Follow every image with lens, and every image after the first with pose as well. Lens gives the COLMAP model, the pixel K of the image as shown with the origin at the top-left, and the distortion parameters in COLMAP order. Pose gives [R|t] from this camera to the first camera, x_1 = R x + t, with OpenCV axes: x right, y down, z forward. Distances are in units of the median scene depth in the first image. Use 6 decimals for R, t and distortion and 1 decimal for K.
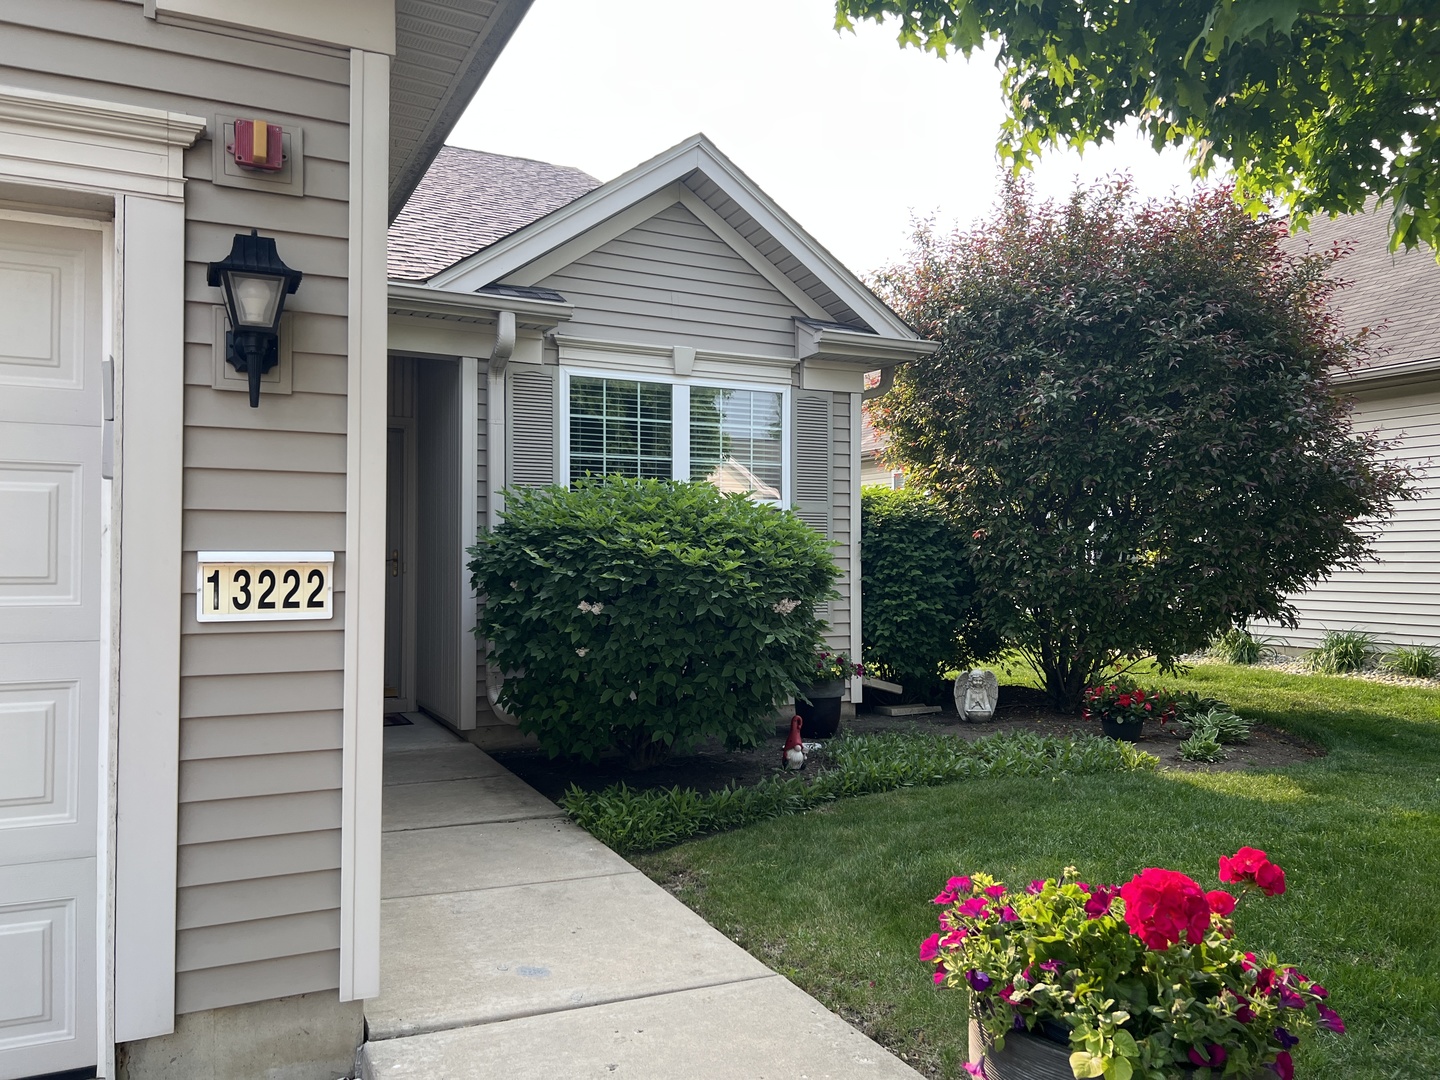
lens RADIAL K [[1086.5, 0, 722.8], [0, 1086.5, 540.9], [0, 0, 1]] dist [0.025959, -0.011727]
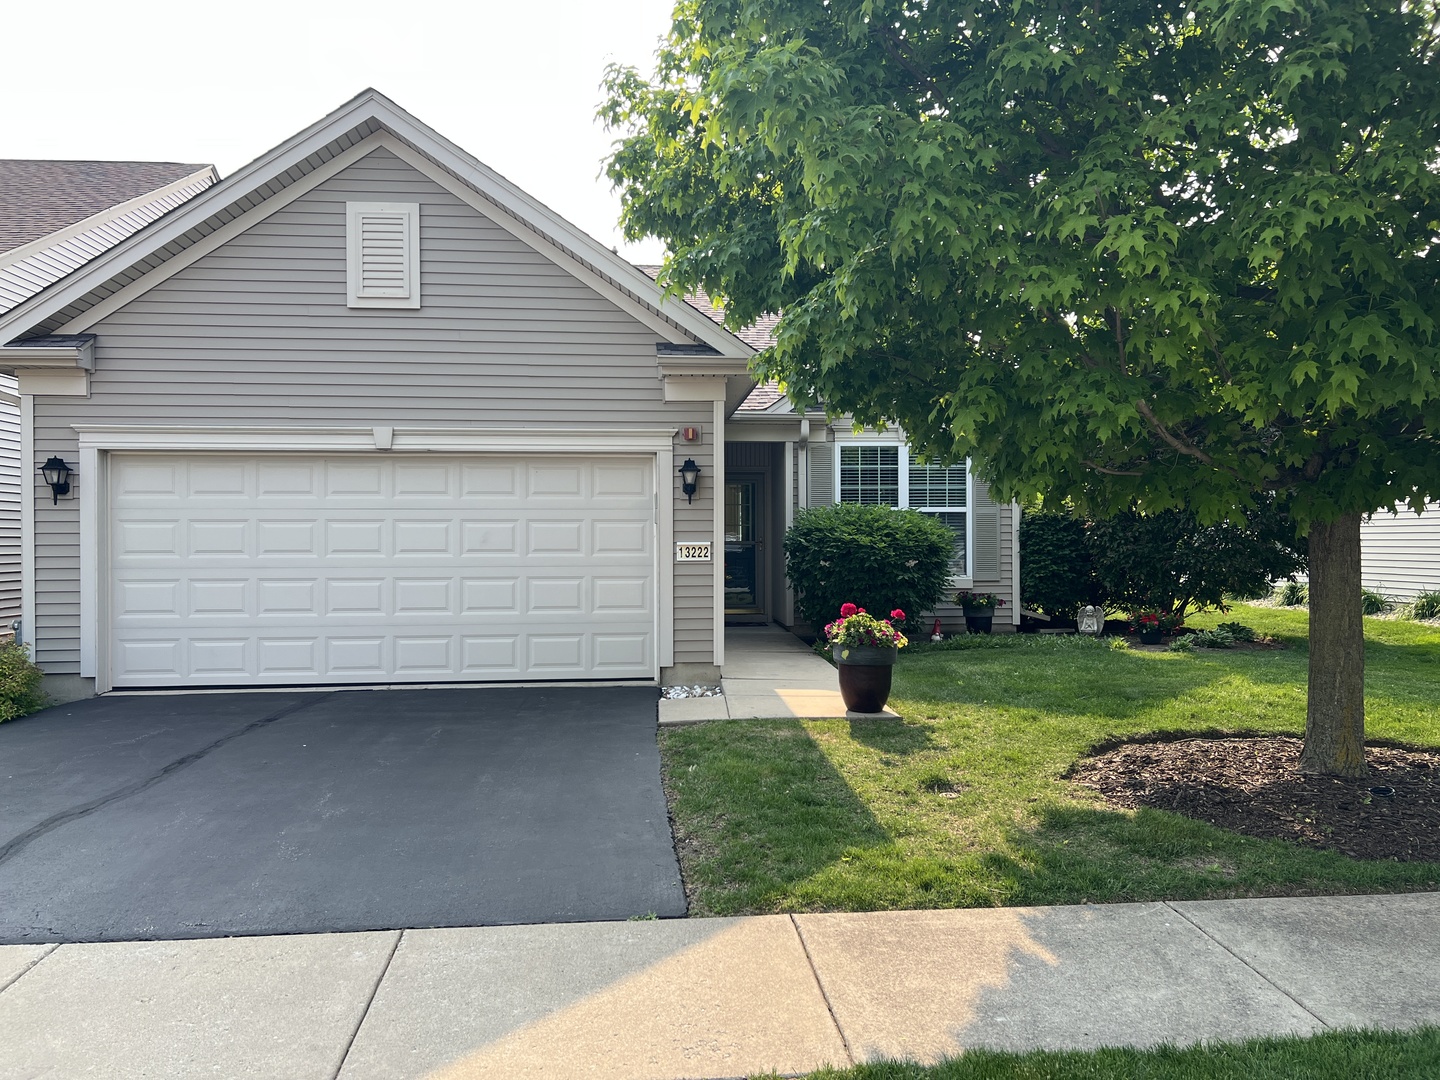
lens RADIAL K [[1086.5, 0, 720.7], [0, 1086.5, 539.2], [0, 0, 1]] dist [0.025959, -0.011727]
pose [[0.927298, -0.003814, -0.374305, 0.403134], [0.011269, 0.999779, 0.017731, -0.024740], [0.374155, -0.020660, 0.927136, -0.916822]]
